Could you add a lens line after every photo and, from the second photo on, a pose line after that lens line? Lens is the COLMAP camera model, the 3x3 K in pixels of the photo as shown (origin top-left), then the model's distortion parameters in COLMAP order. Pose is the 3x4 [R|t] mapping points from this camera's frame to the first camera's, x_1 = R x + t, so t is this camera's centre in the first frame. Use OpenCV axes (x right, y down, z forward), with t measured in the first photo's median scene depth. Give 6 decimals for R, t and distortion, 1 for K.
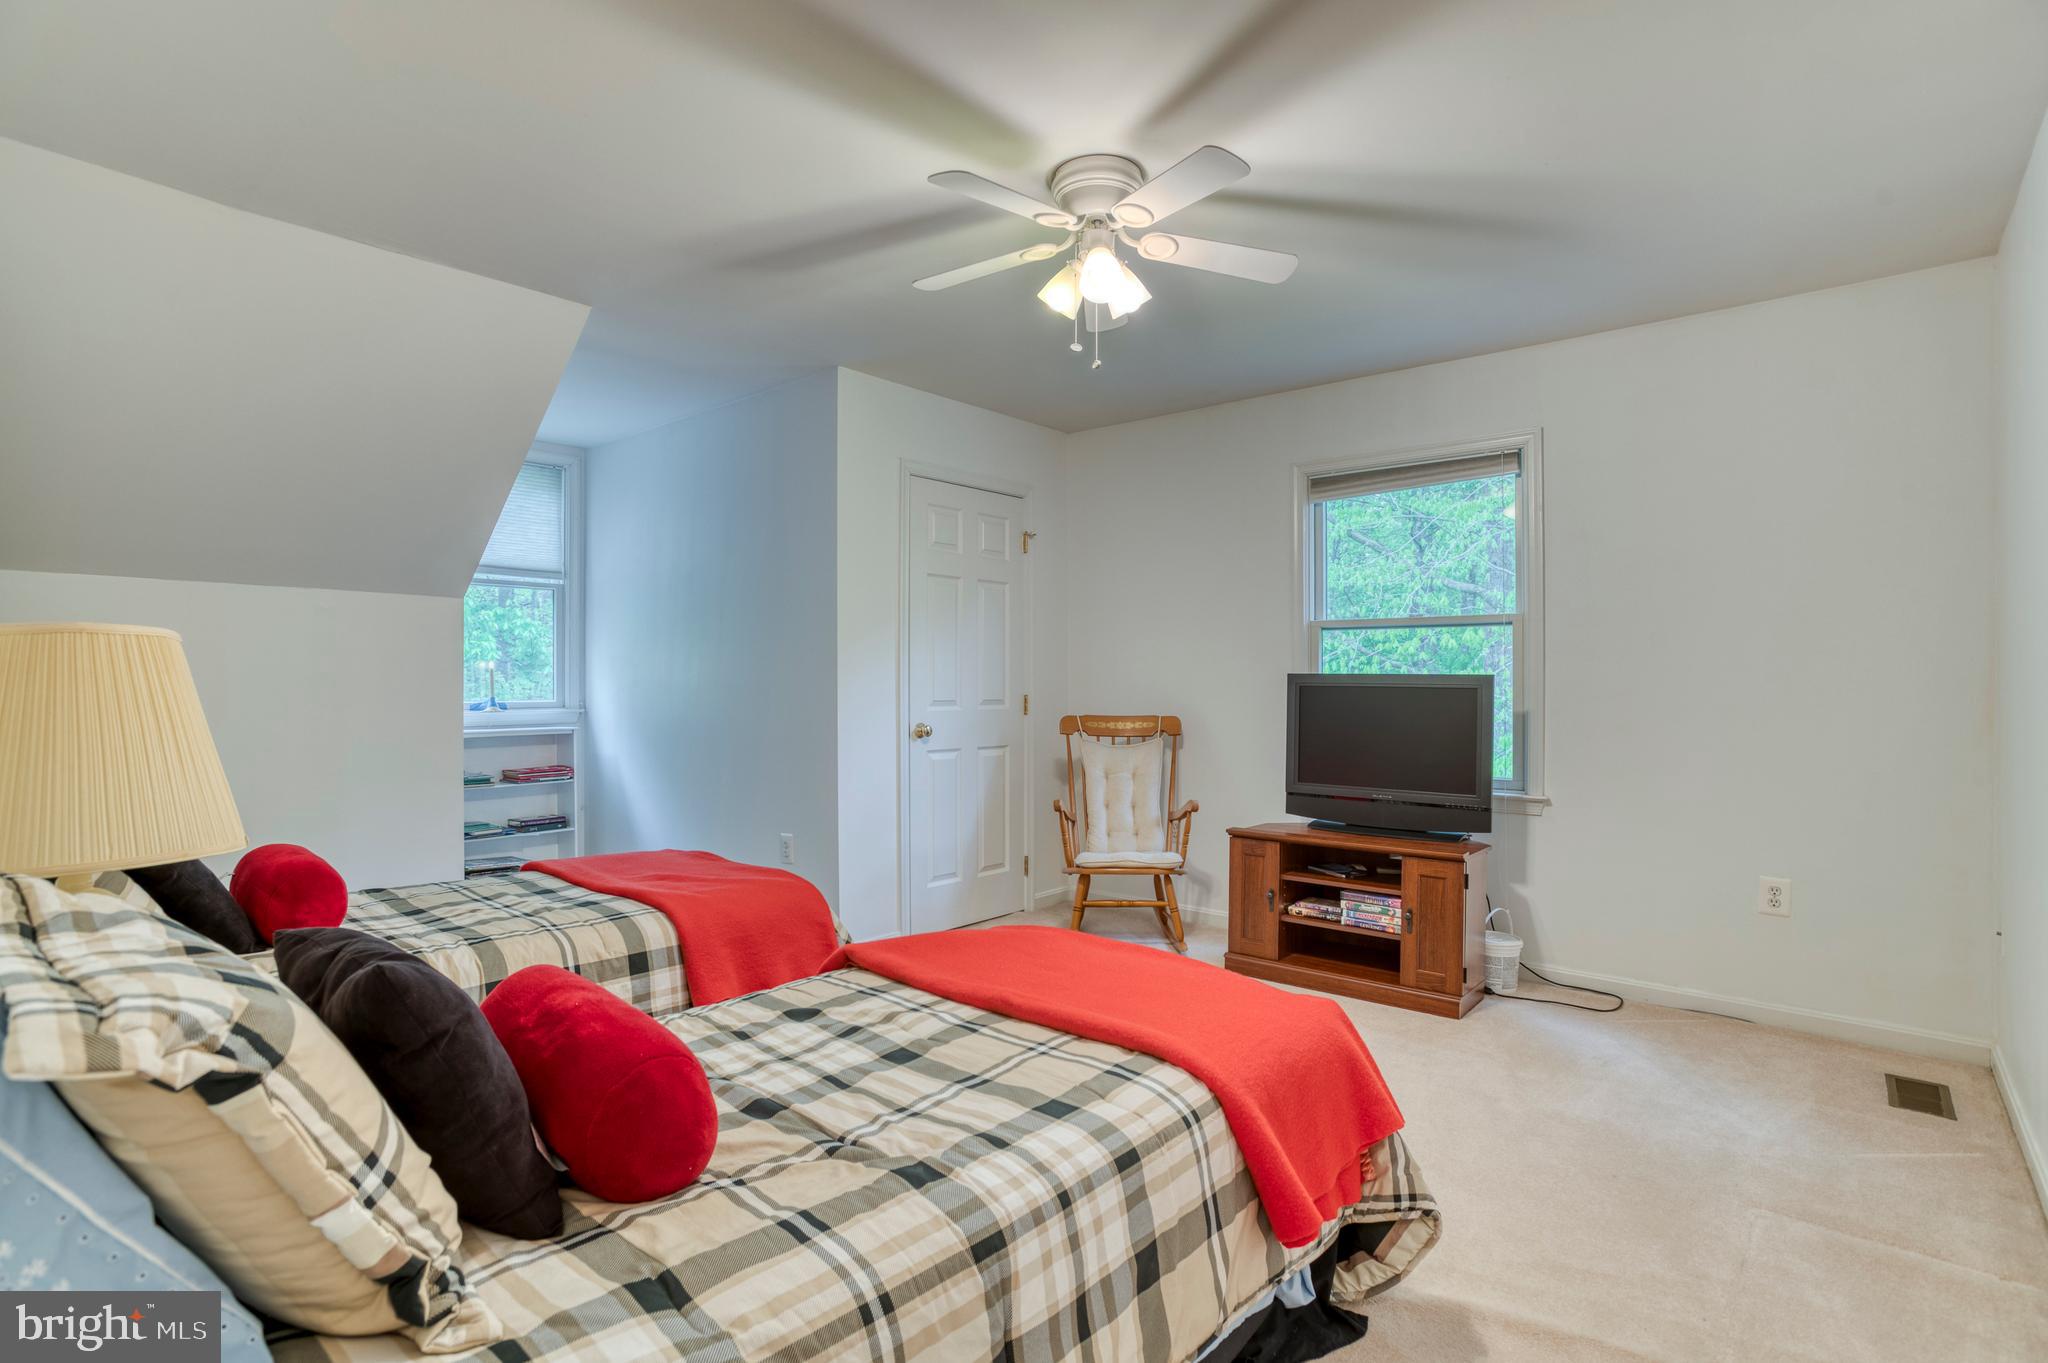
lens RADIAL K [[993.8, 0, 1030.6], [0, 993.8, 676.2], [0, 0, 1]] dist [-0.052417, 0.026034]
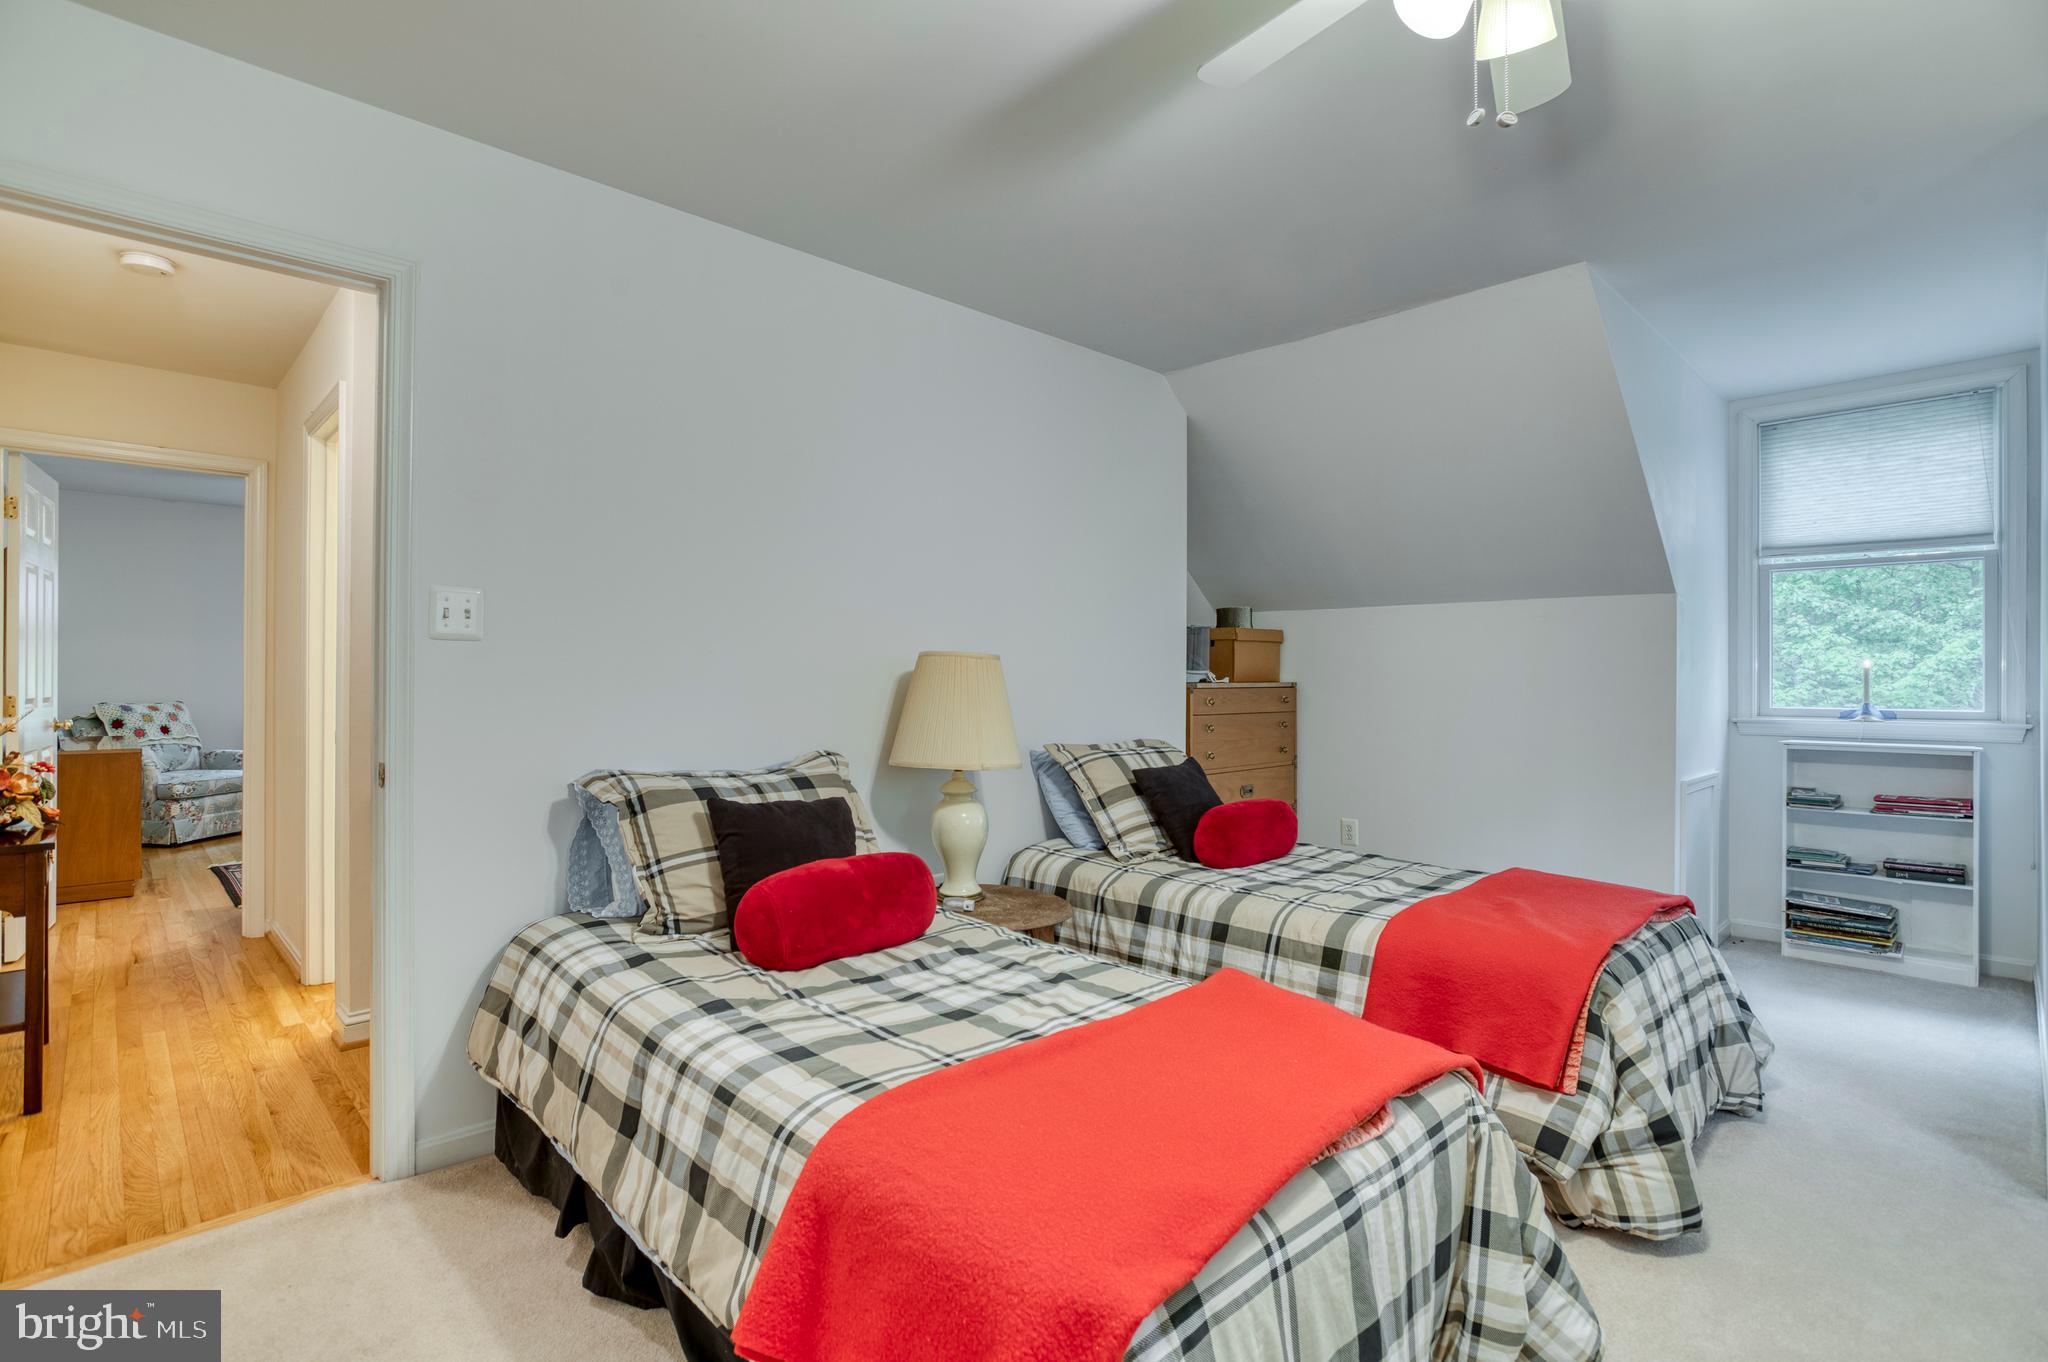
lens RADIAL K [[993.8, 0, 1030.6], [0, 993.8, 675.7], [0, 0, 1]] dist [-0.052417, 0.026034]
pose [[-0.097157, -0.005837, -0.995252, 0.649821], [0.001569, 0.999981, -0.006018, 0.005299], [0.995268, -0.002146, -0.097146, 0.791139]]
